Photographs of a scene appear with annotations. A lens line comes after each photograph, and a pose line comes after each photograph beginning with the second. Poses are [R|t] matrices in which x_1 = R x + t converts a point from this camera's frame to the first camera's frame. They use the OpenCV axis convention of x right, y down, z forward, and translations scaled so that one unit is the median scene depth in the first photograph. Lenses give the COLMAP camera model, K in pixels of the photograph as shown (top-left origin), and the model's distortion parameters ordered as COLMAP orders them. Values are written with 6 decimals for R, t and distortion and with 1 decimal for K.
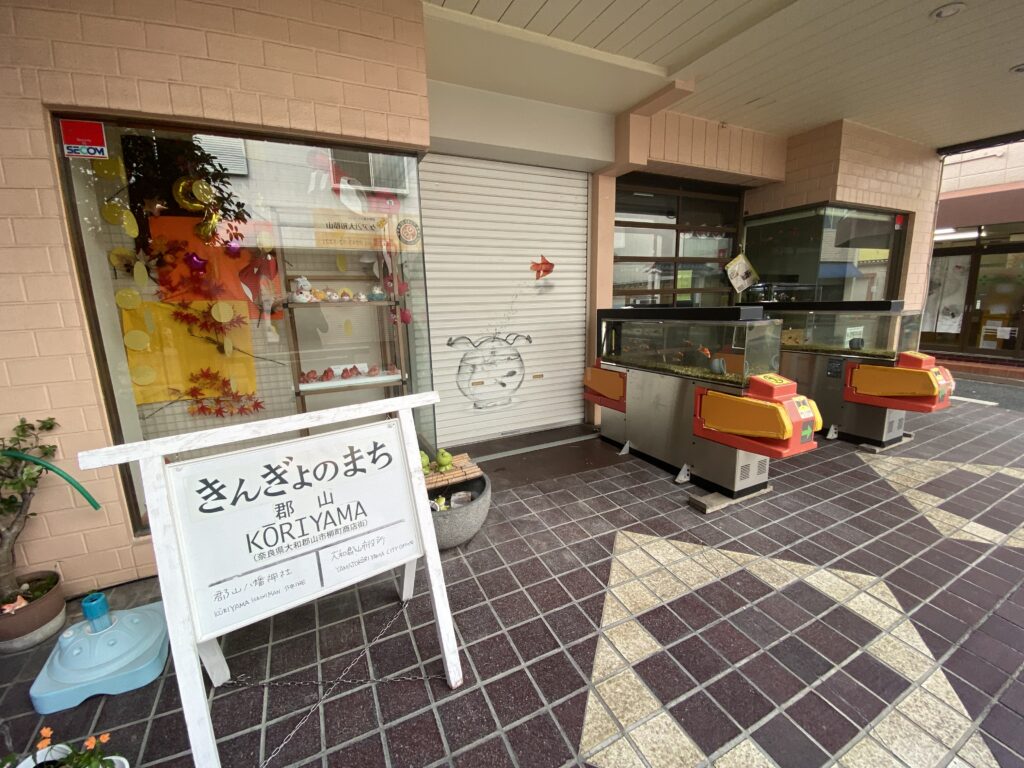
lens RADIAL K [[416.5, 0, 512.0], [0, 416.5, 384.0], [0, 0, 1]] dist [-0.000074, -0.000032]
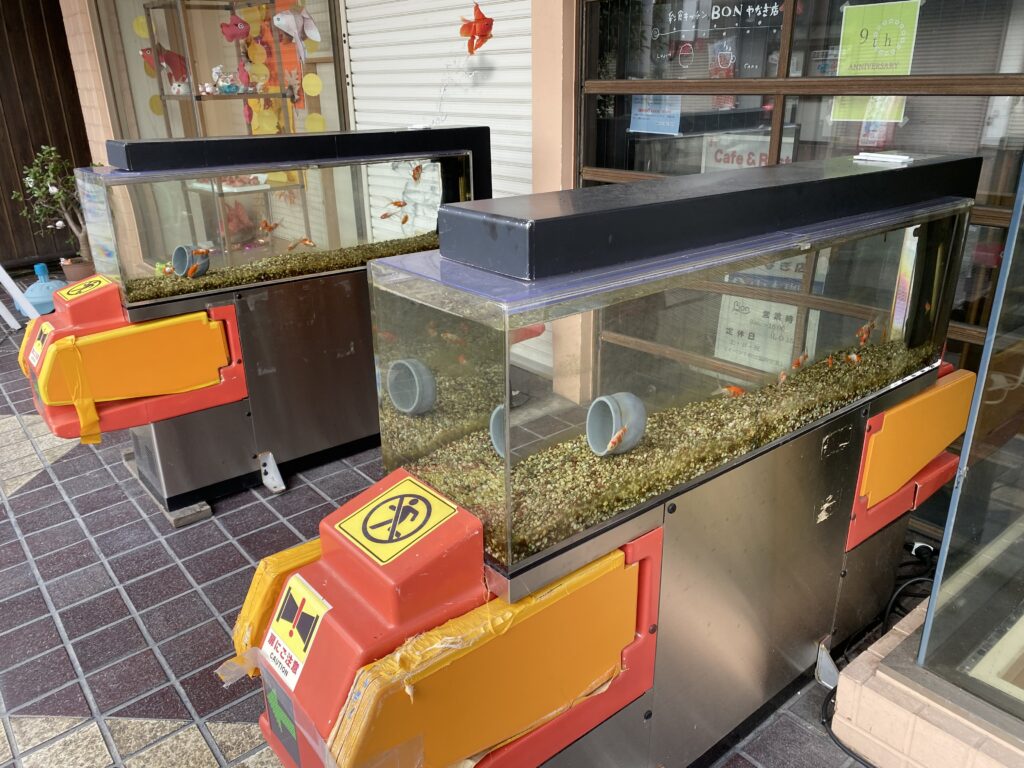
lens RADIAL K [[781.9, 0, 512.0], [0, 781.9, 384.0], [0, 0, 1]] dist [0.029698, 0.000483]
pose [[0.231582, 0.372667, -0.898604, 1.106153], [-0.189533, 0.923298, 0.334063, -0.210504], [0.954173, 0.092952, 0.284452, 0.814464]]
